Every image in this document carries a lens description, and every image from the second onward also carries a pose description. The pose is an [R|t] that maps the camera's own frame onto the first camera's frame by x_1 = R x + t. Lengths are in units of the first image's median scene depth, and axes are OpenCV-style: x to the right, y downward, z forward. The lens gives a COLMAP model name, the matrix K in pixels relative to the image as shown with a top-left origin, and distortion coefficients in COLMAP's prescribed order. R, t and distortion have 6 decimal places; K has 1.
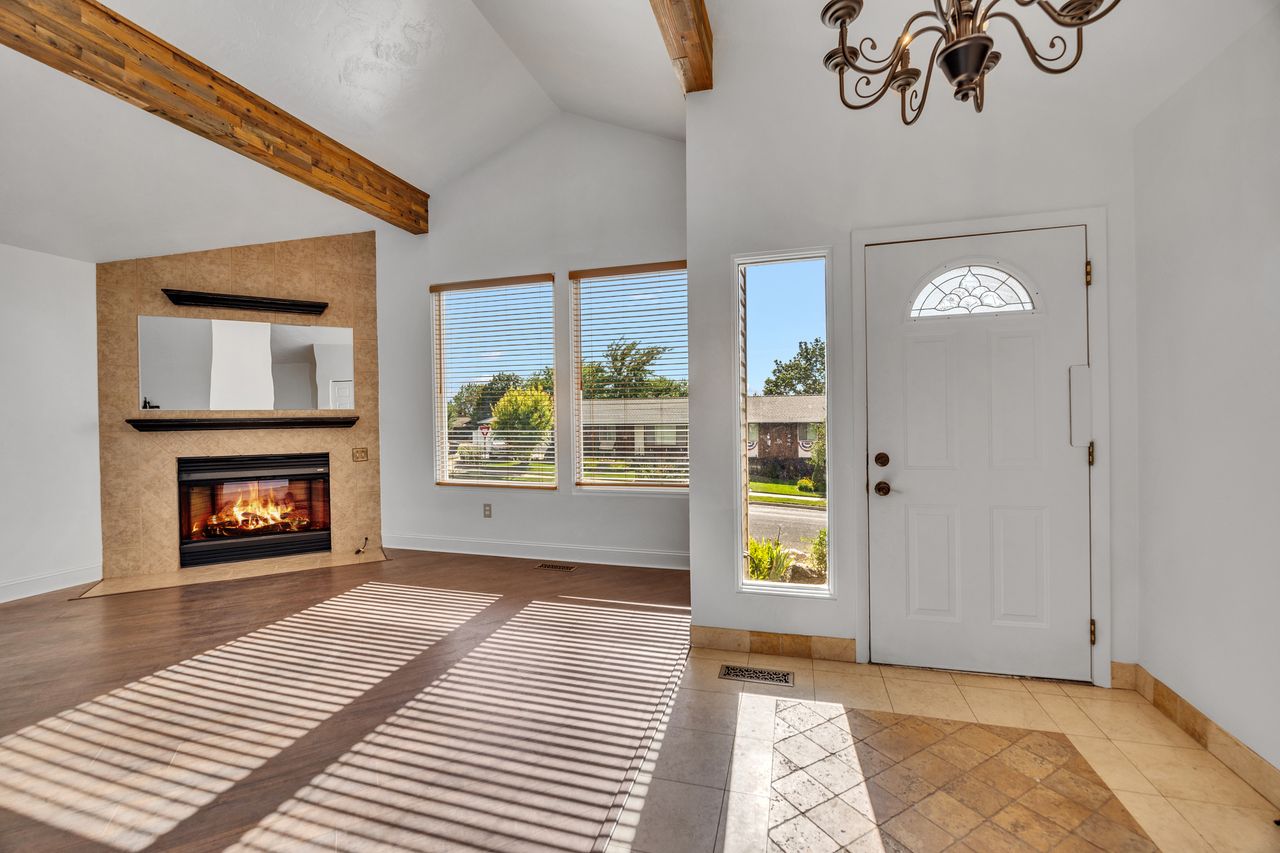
lens RADIAL K [[532.3, 0, 641.9], [0, 532.3, 424.9], [0, 0, 1]] dist [-0.013520, 0.000864]
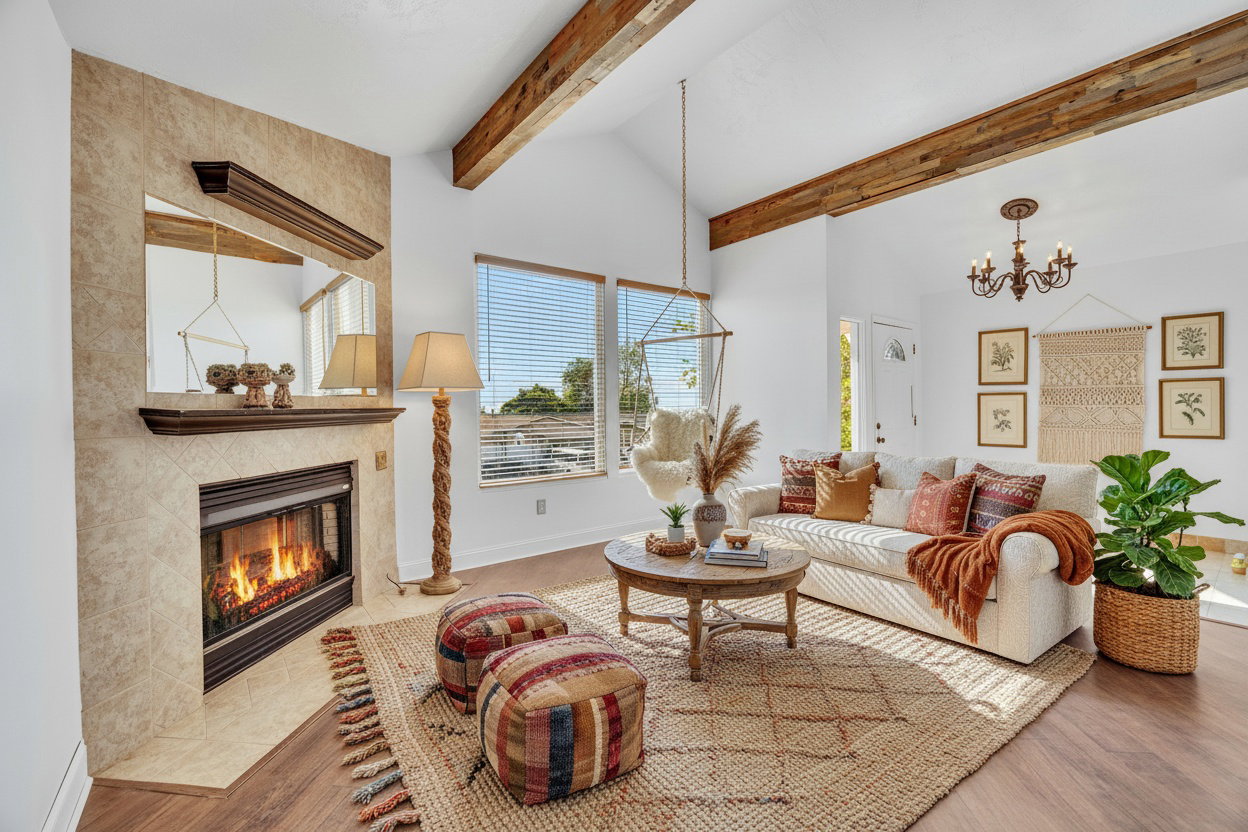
lens RADIAL K [[519.0, 0, 628.6], [0, 519.0, 415.8], [0, 0, 1]] dist [-0.013520, 0.000864]
pose [[0.577682, -0.009971, 0.816201, -1.085527], [0.020555, 0.999786, -0.002334, 0.004331], [-0.816003, 0.018125, 0.577763, 0.378793]]
